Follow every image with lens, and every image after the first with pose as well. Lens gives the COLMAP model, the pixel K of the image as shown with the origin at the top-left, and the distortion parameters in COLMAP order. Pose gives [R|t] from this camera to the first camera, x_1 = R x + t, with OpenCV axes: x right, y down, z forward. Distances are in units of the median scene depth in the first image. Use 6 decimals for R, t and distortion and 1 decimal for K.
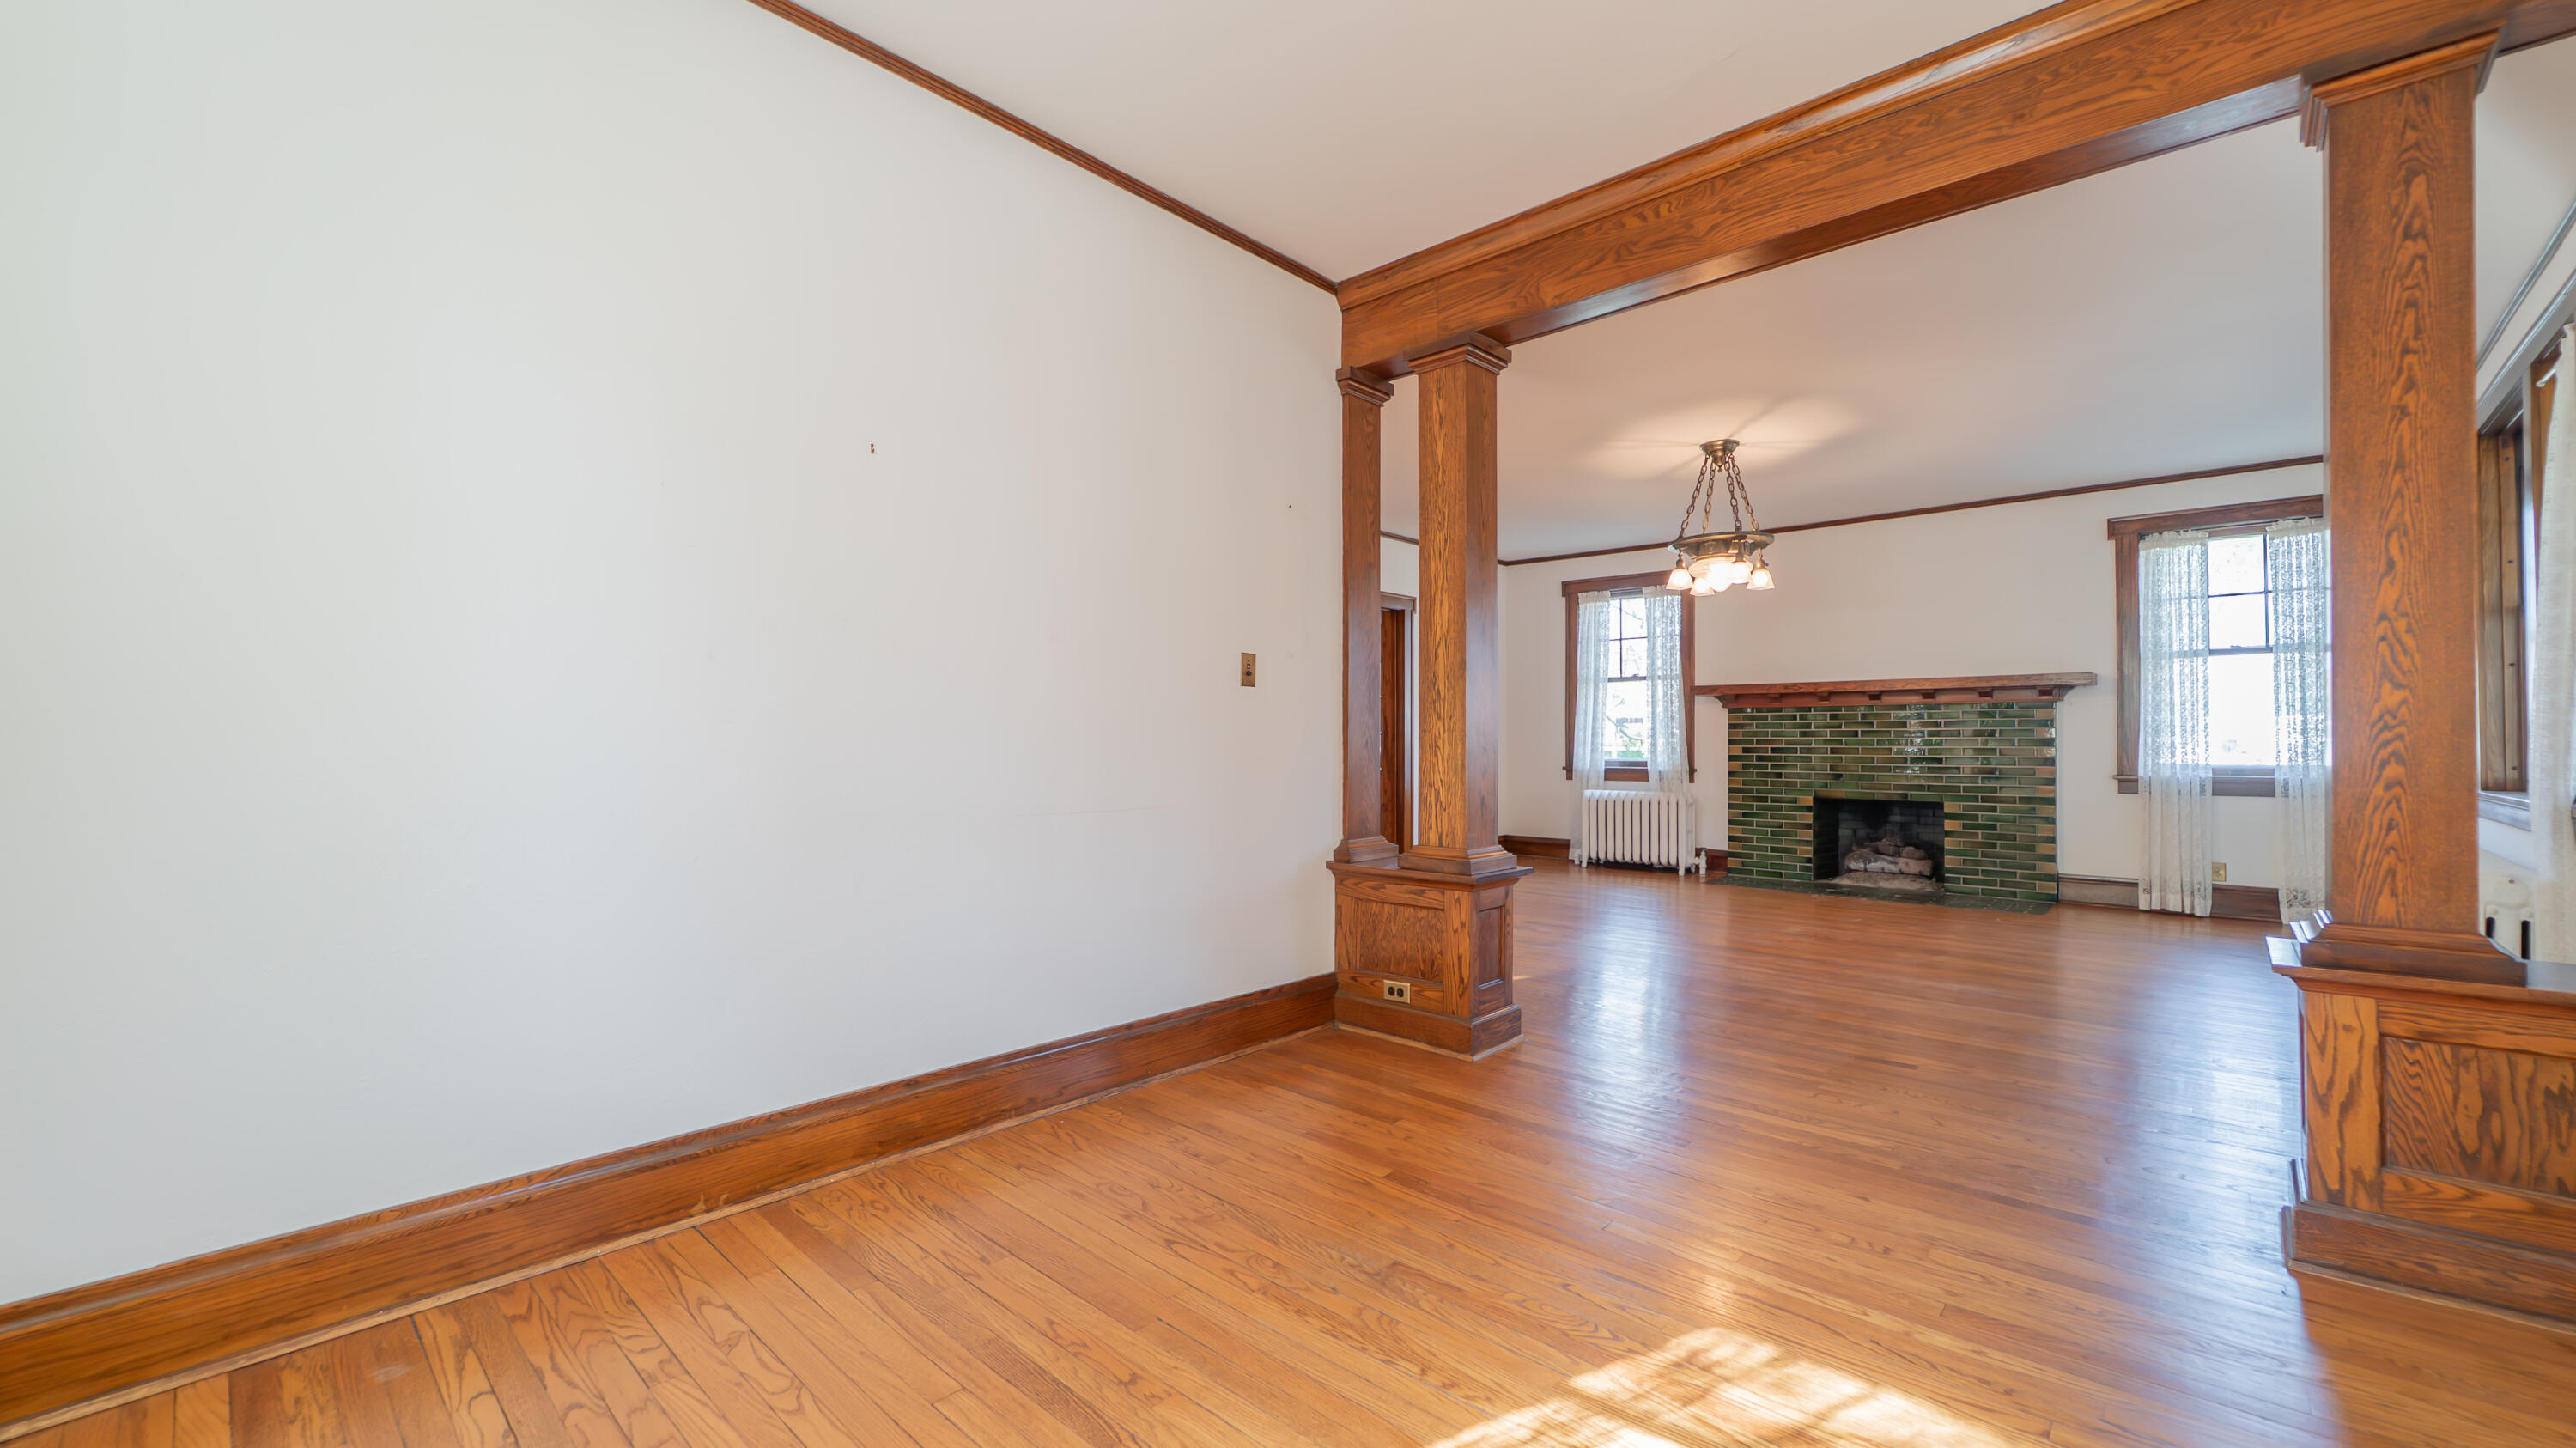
lens RADIAL K [[1000.9, 0, 1291.2], [0, 1000.9, 733.9], [0, 0, 1]] dist [0.000275, -0.000132]
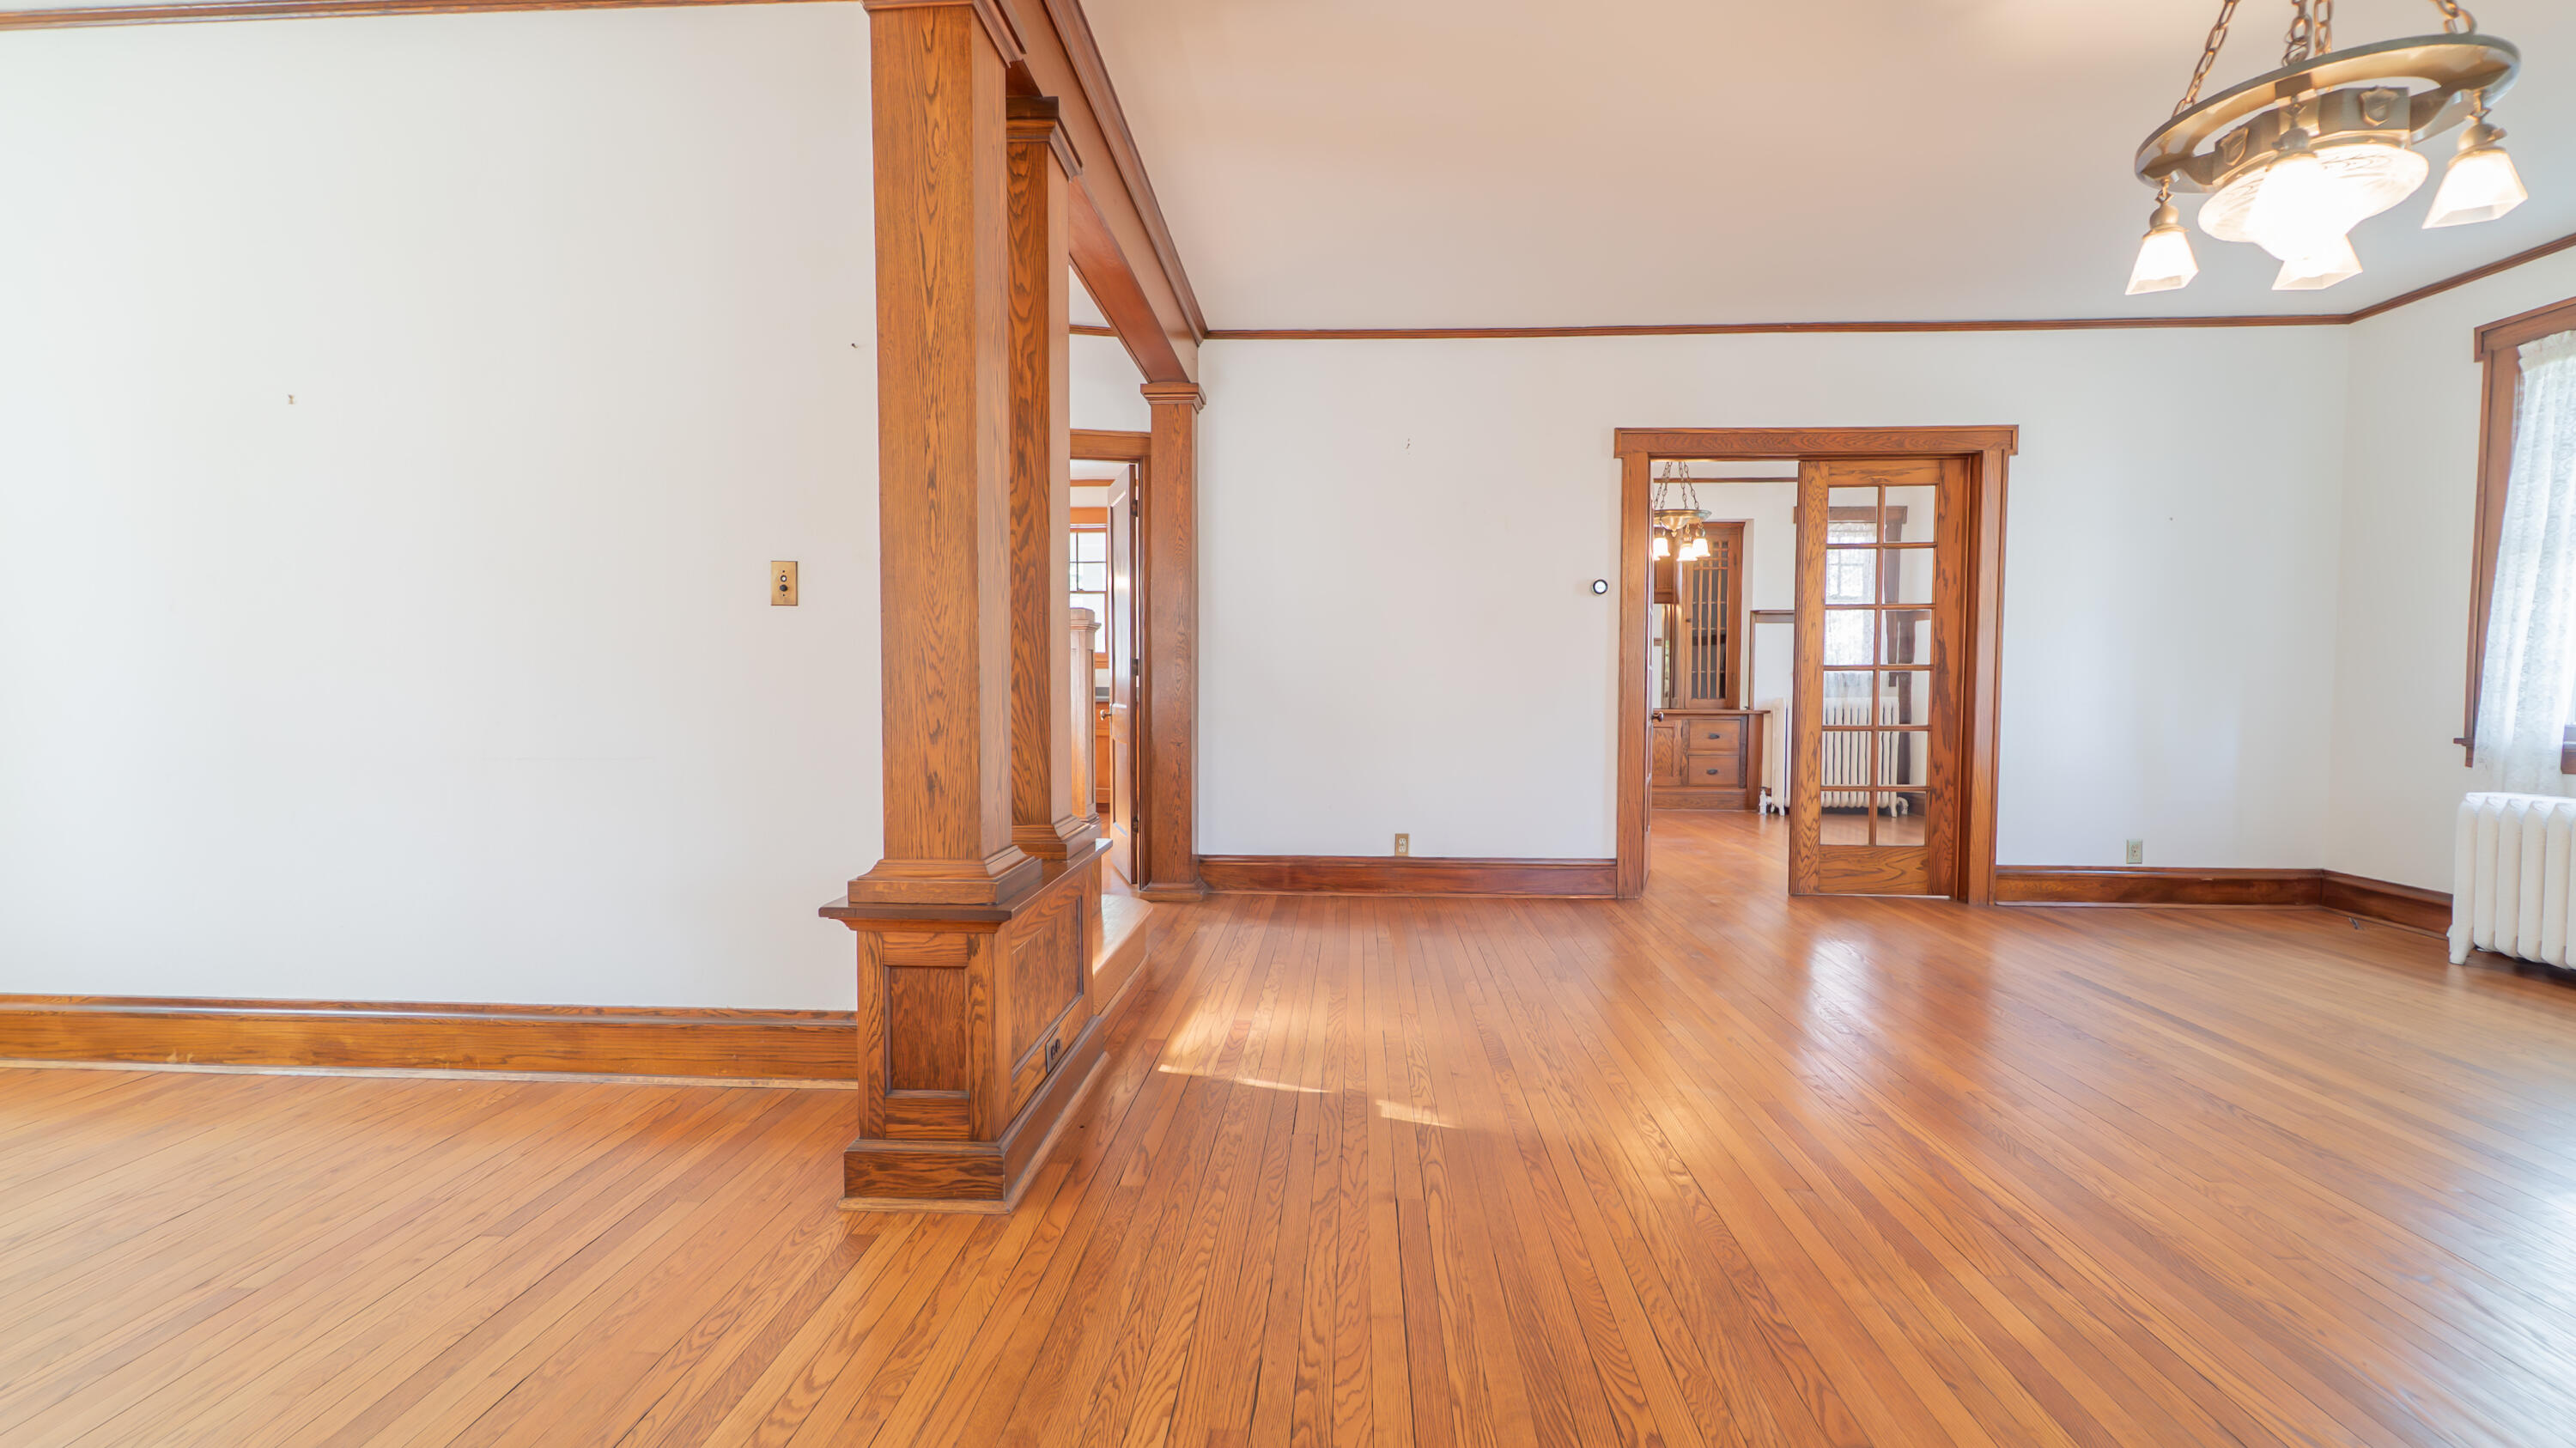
lens RADIAL K [[1043.2, 0, 1318.4], [0, 1043.2, 733.2], [0, 0, 1]] dist [-0.000007, -0.000321]
pose [[0.647078, 0.036888, -0.761531, 0.808098], [0.004505, 0.998626, 0.052201, 0.008327], [0.762411, -0.037209, 0.646023, 0.794467]]
